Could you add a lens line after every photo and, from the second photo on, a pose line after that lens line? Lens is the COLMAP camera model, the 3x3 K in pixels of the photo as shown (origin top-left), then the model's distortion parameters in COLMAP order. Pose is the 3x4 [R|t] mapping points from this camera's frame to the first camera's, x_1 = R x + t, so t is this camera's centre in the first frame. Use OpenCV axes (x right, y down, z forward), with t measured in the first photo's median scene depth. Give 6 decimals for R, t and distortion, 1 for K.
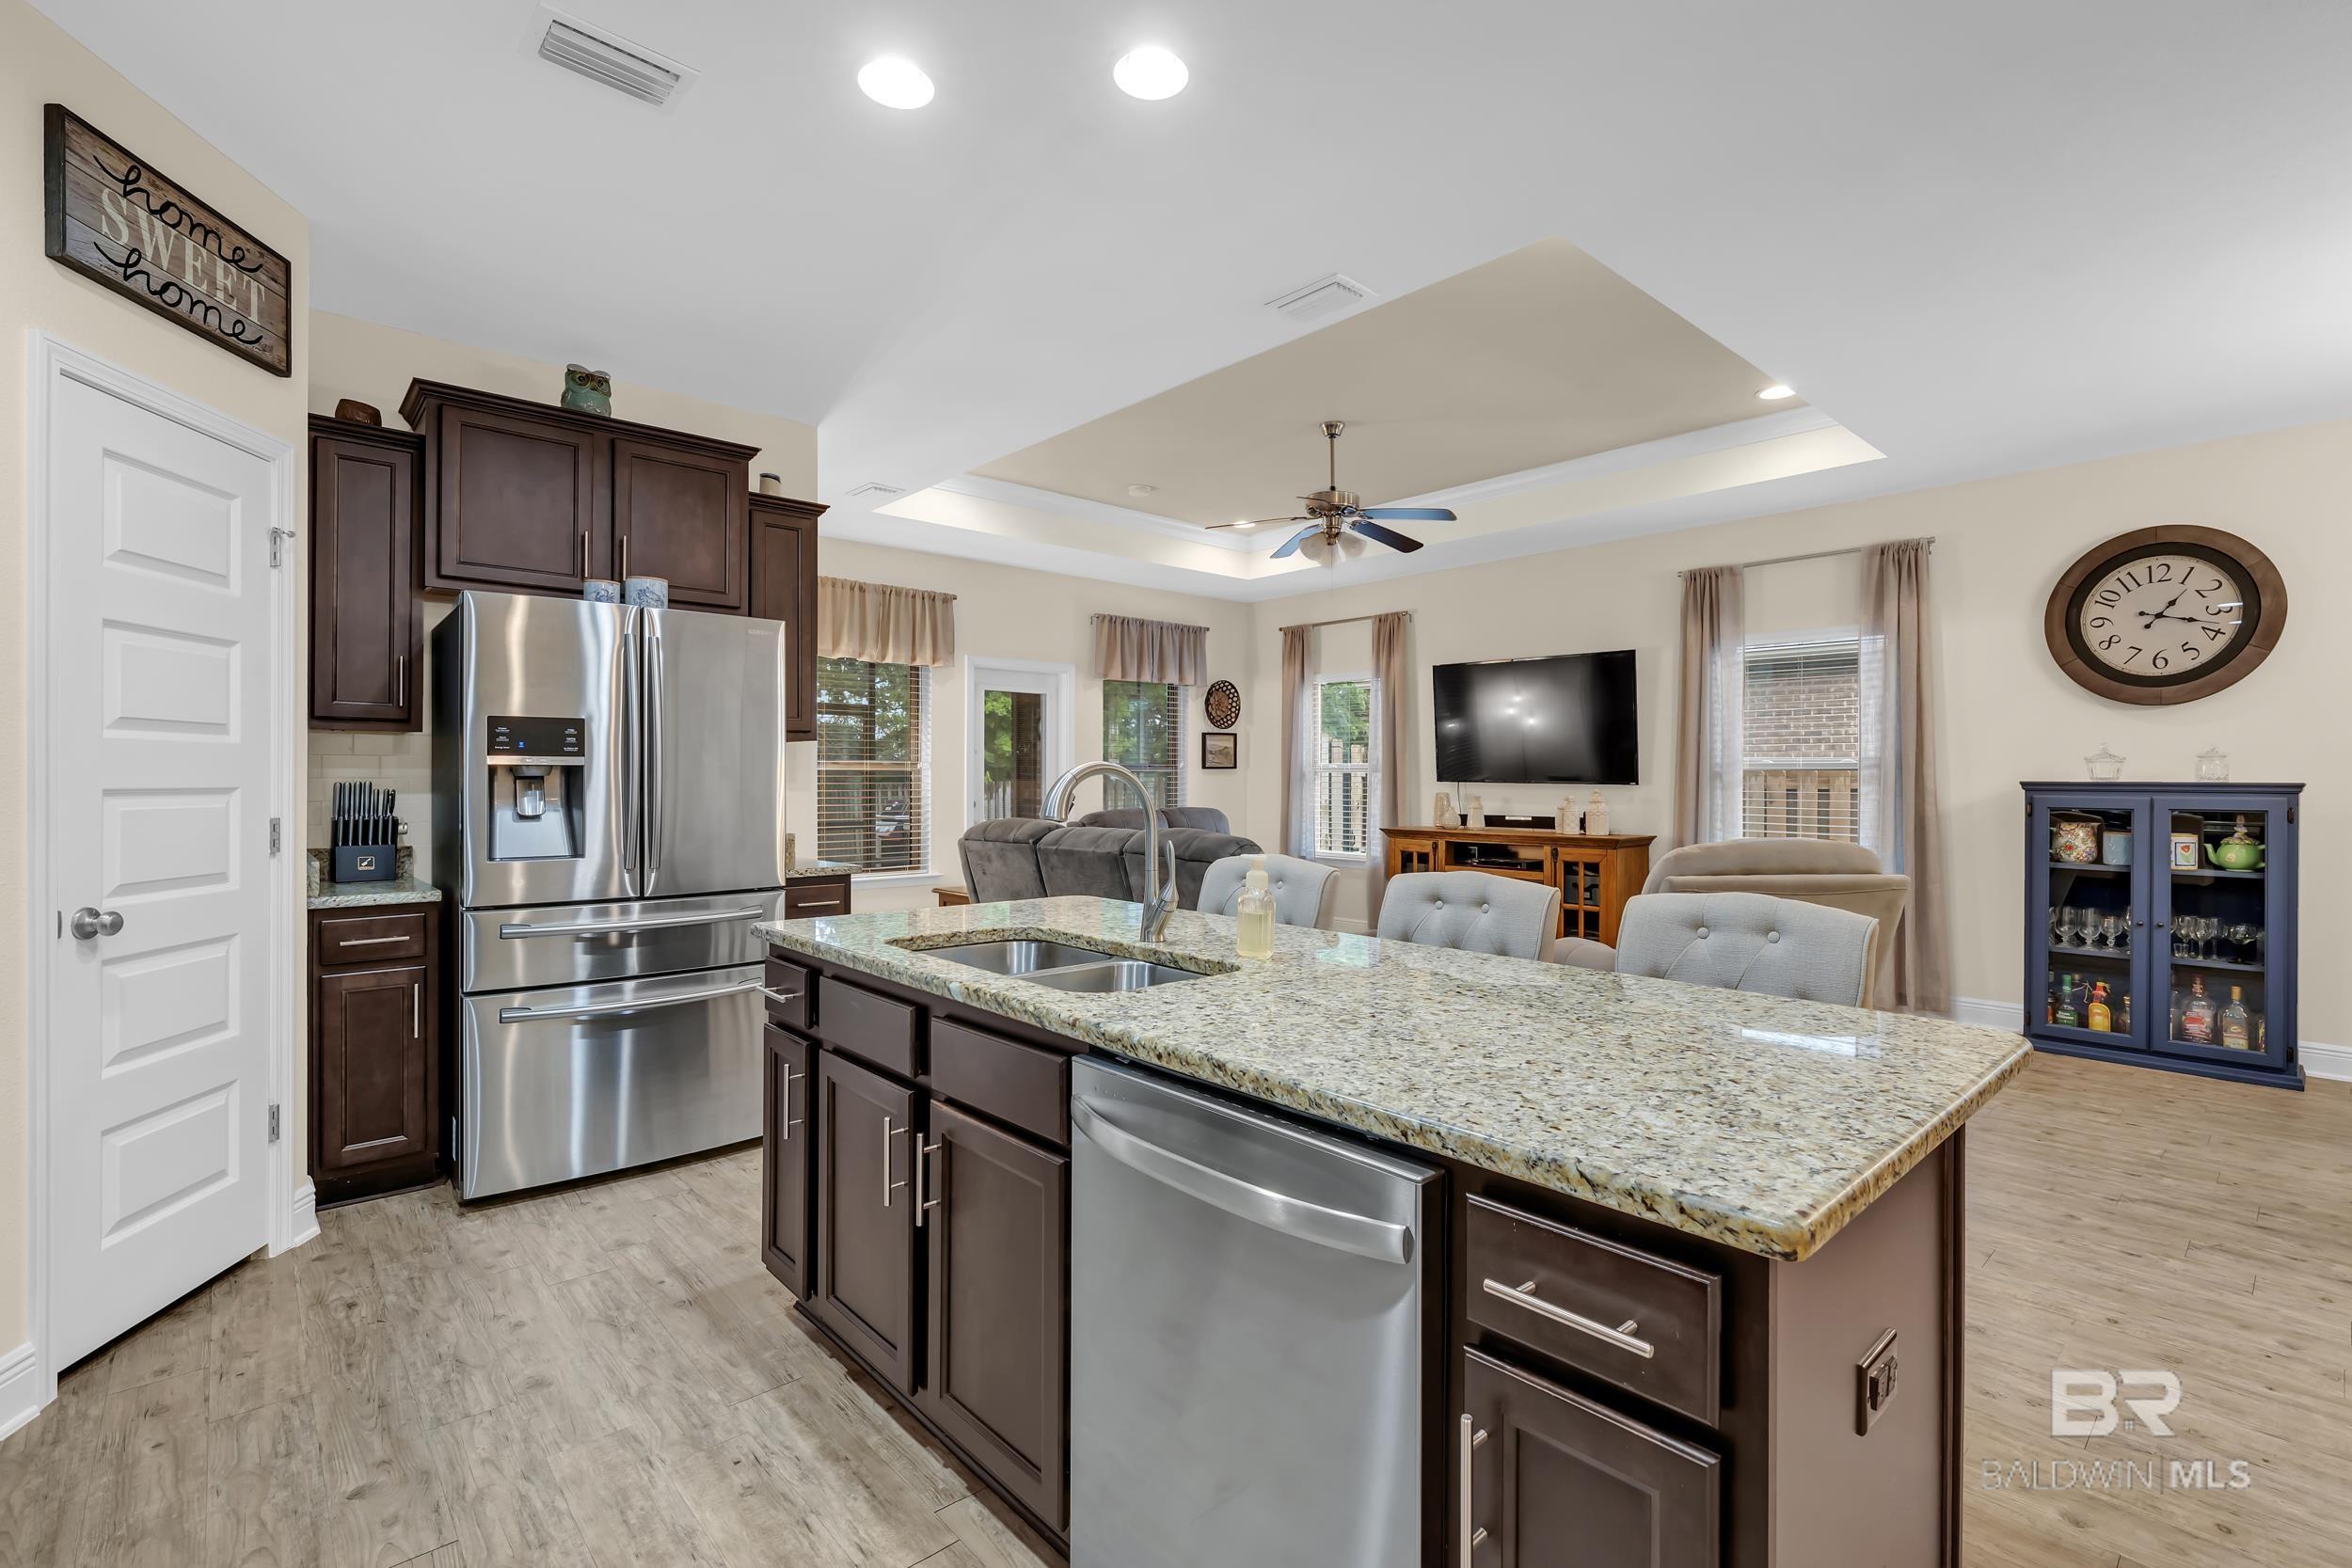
lens RADIAL K [[1044.7, 0, 1177.0], [0, 1044.7, 775.9], [0, 0, 1]] dist [-0.002570, 0.000889]
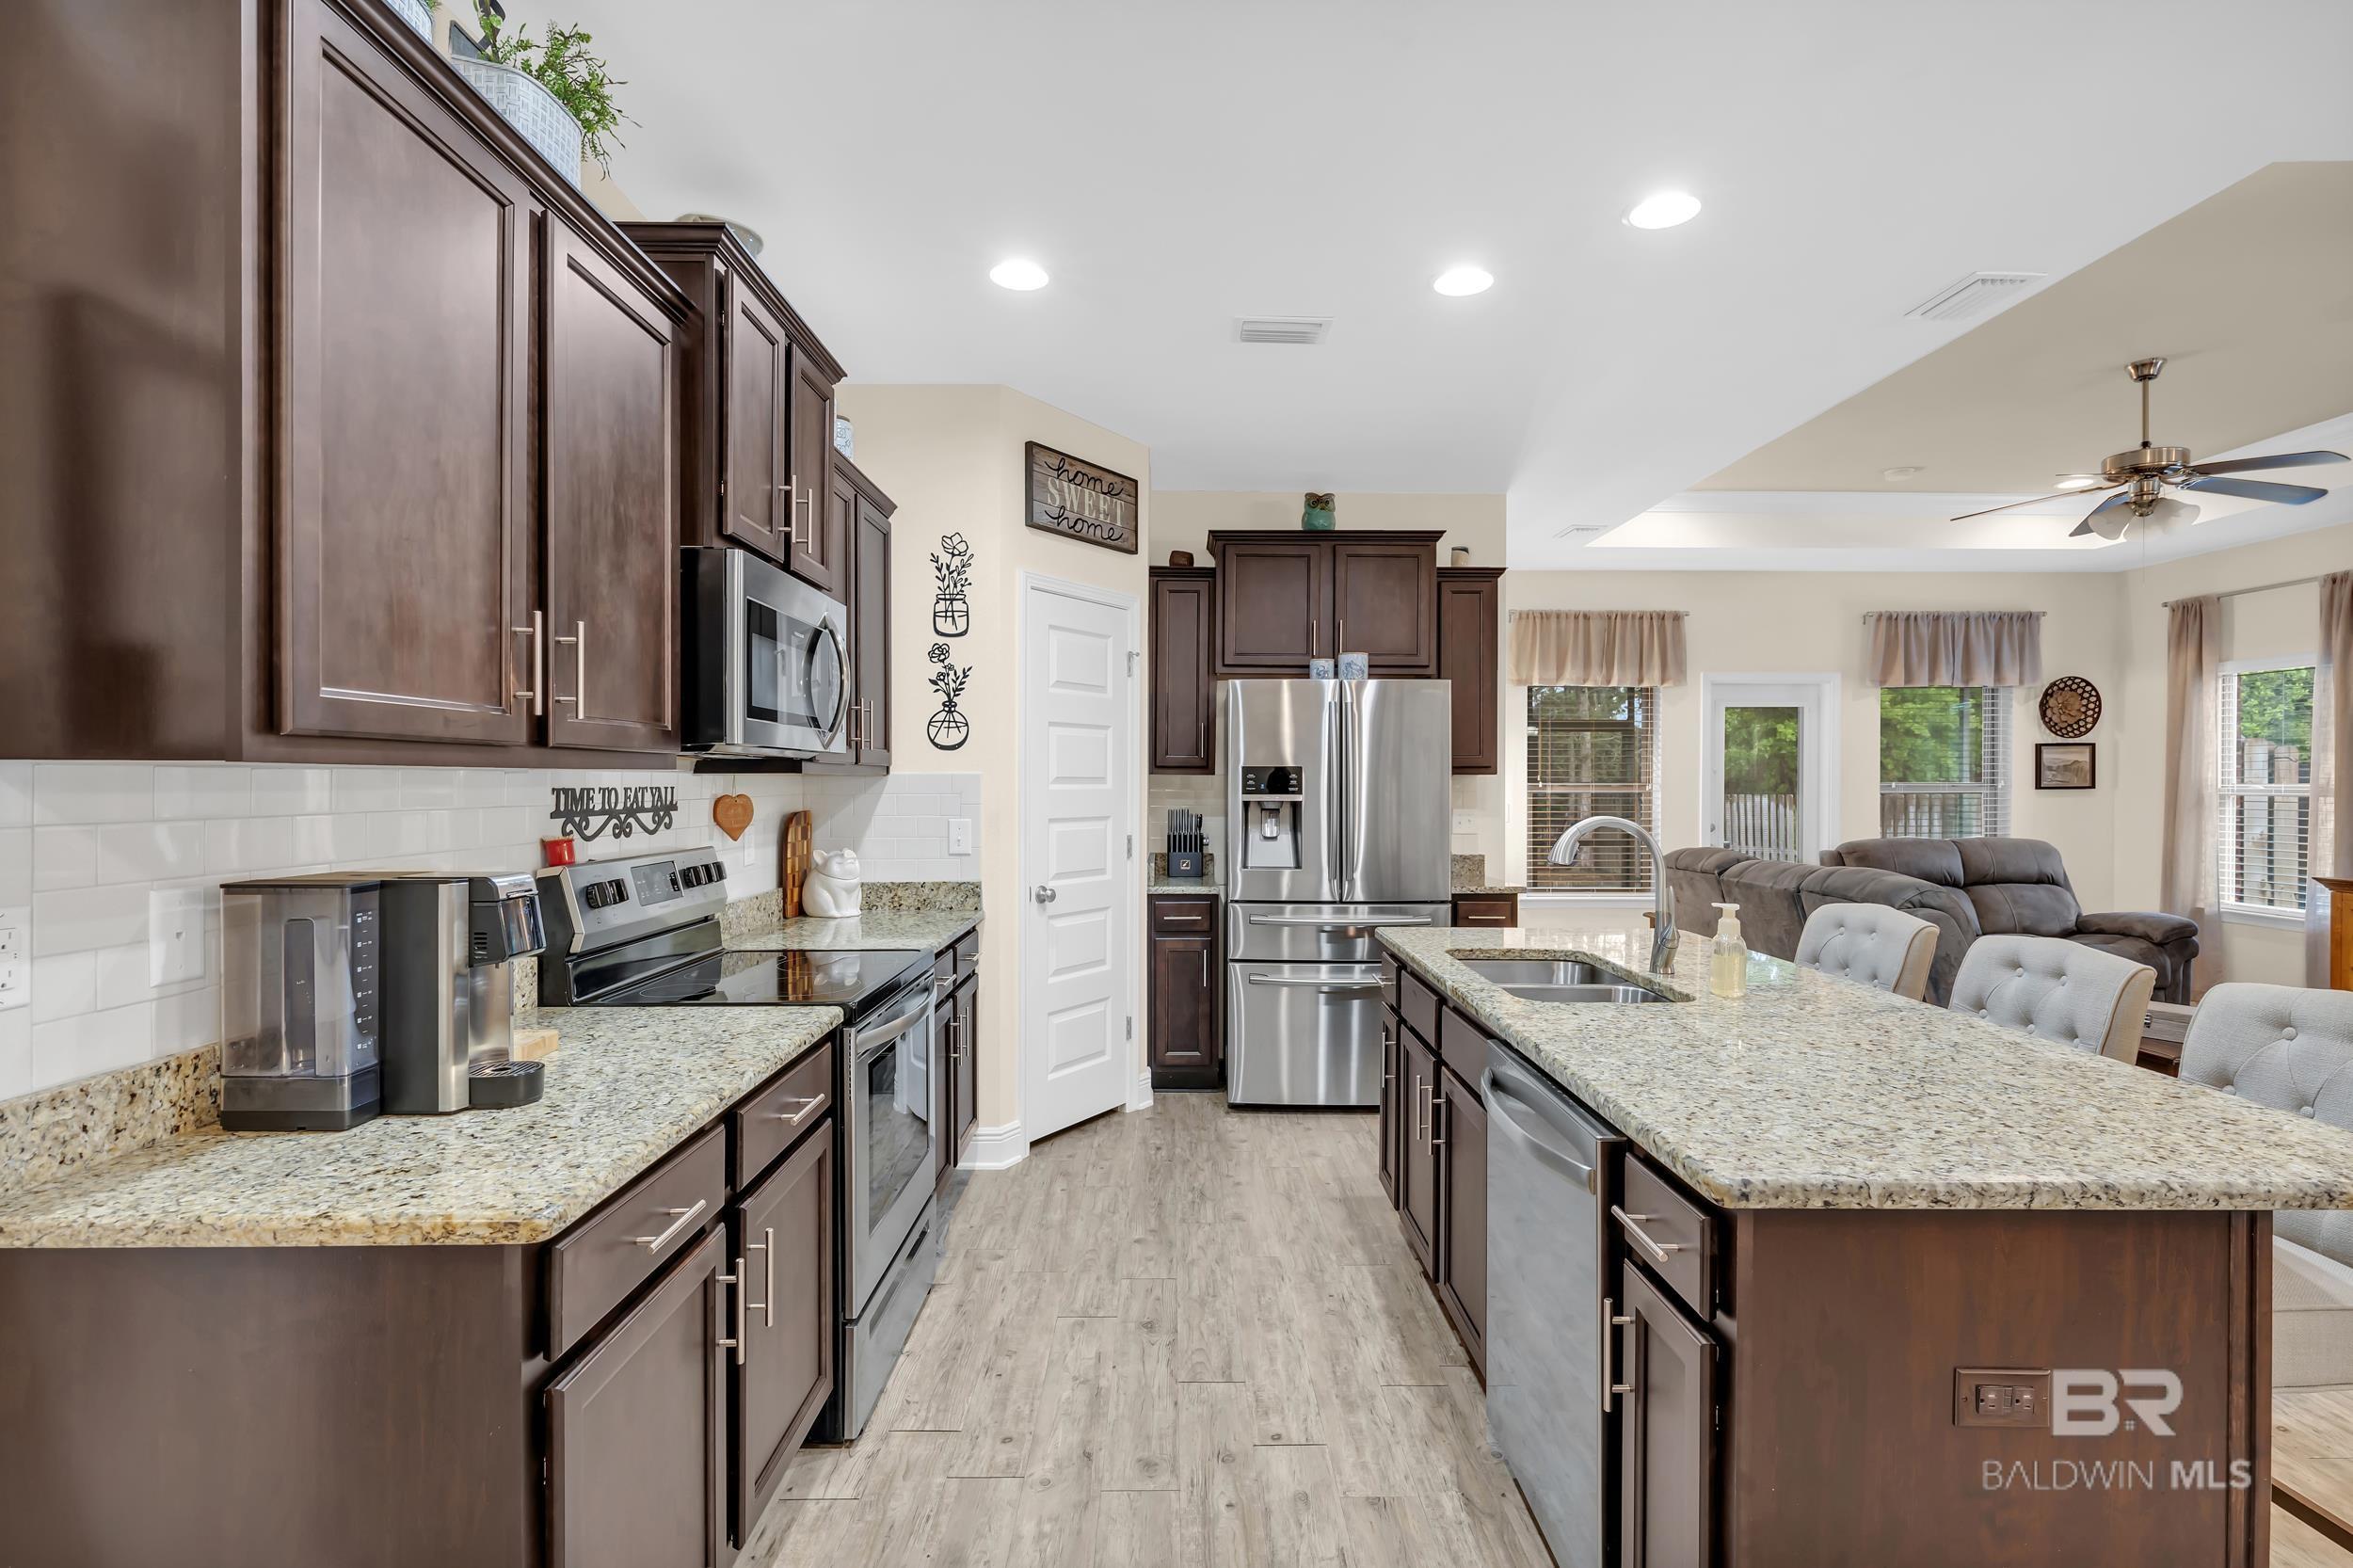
lens RADIAL K [[1045.2, 0, 1176.4], [0, 1045.2, 787.0], [0, 0, 1]] dist [-0.002570, 0.000889]
pose [[0.754425, -0.000229, -0.656386, 0.209843], [-0.000666, 0.999999, -0.001115, -0.028076], [0.656386, 0.001278, 0.754424, -0.136466]]
